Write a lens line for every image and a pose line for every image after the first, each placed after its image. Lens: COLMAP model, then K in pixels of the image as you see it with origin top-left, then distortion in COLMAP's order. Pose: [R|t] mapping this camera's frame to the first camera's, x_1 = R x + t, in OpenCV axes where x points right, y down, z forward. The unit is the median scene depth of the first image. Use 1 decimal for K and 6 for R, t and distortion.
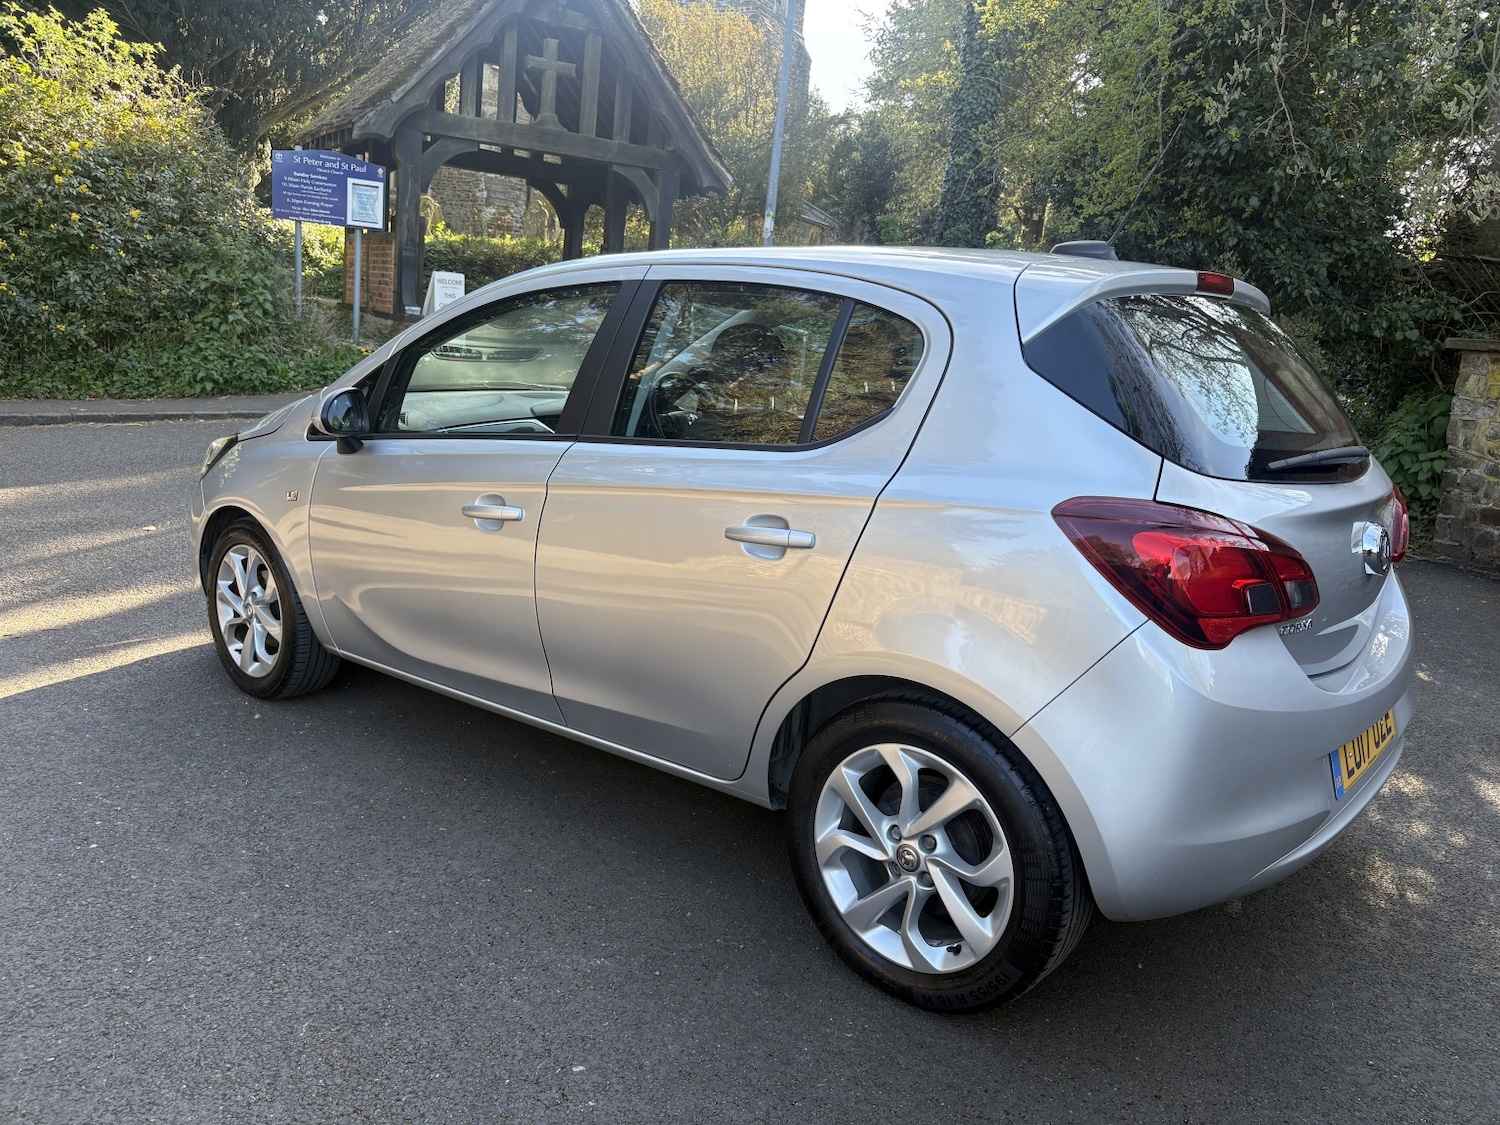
lens RADIAL K [[1143.0, 0, 747.7], [0, 1143.0, 557.8], [0, 0, 1]] dist [0.042532, -0.045072]
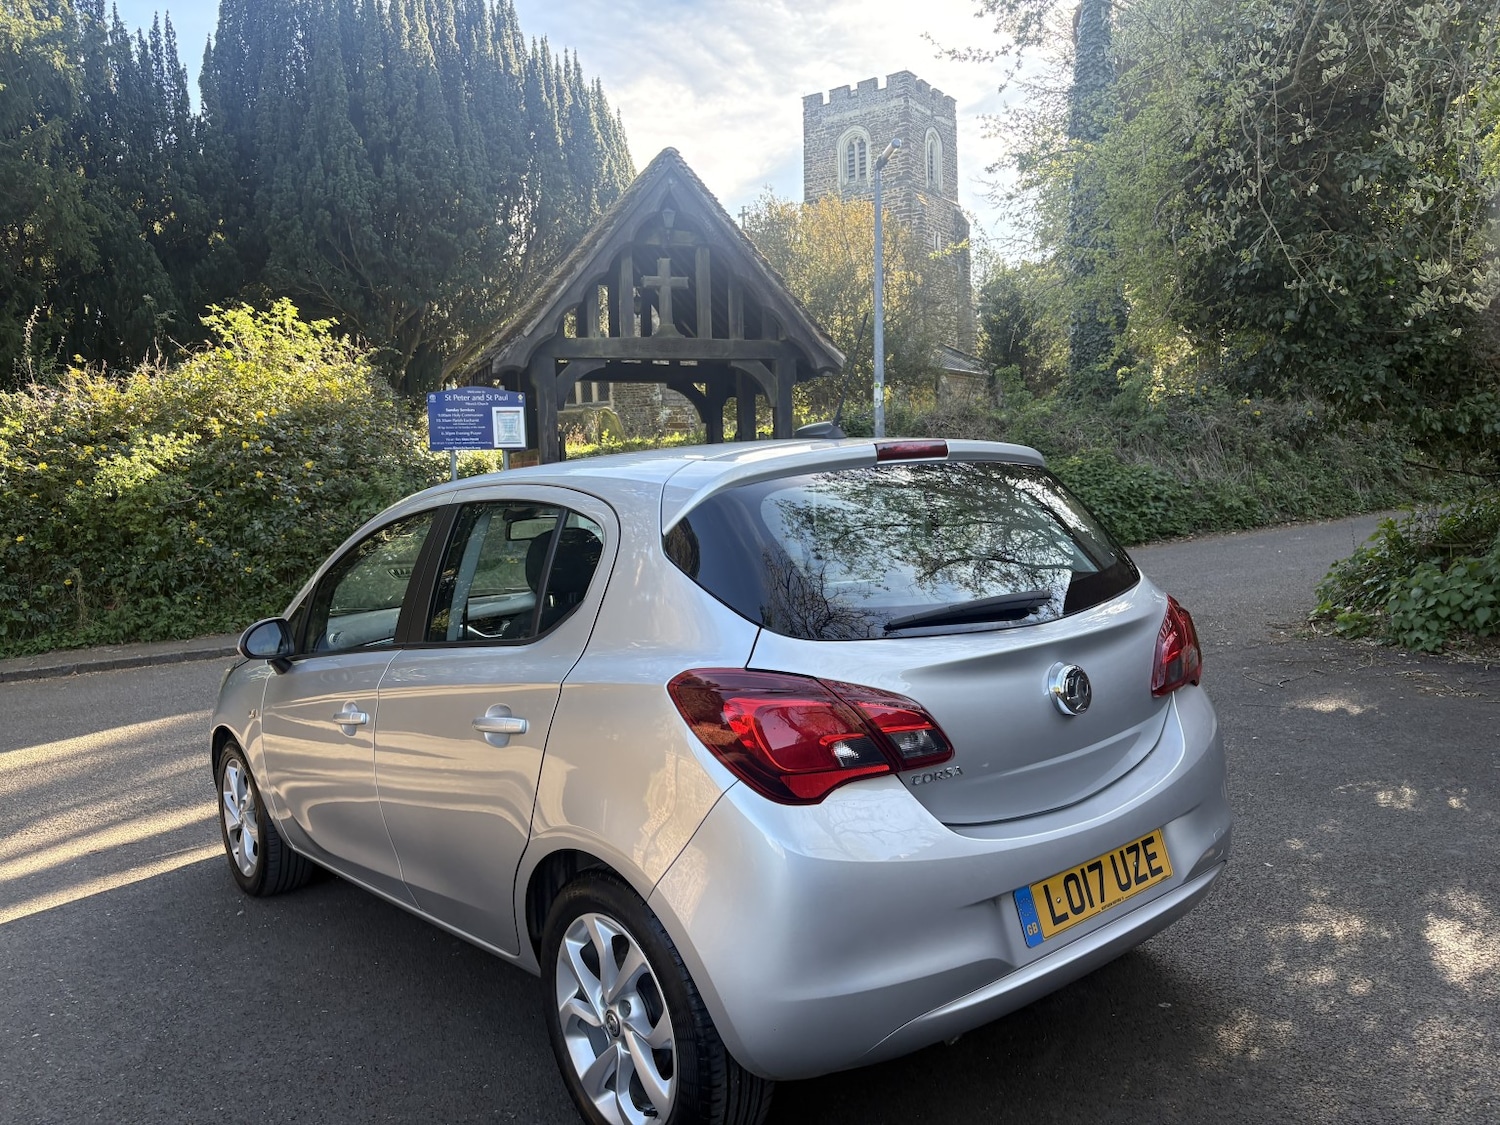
lens RADIAL K [[1143.0, 0, 736.9], [0, 1143.0, 565.3], [0, 0, 1]] dist [0.042532, -0.045072]
pose [[0.974504, -0.108207, -0.196556, 0.144657], [0.080228, 0.986154, -0.145132, 0.002580], [0.209538, 0.125662, 0.969692, -0.015657]]
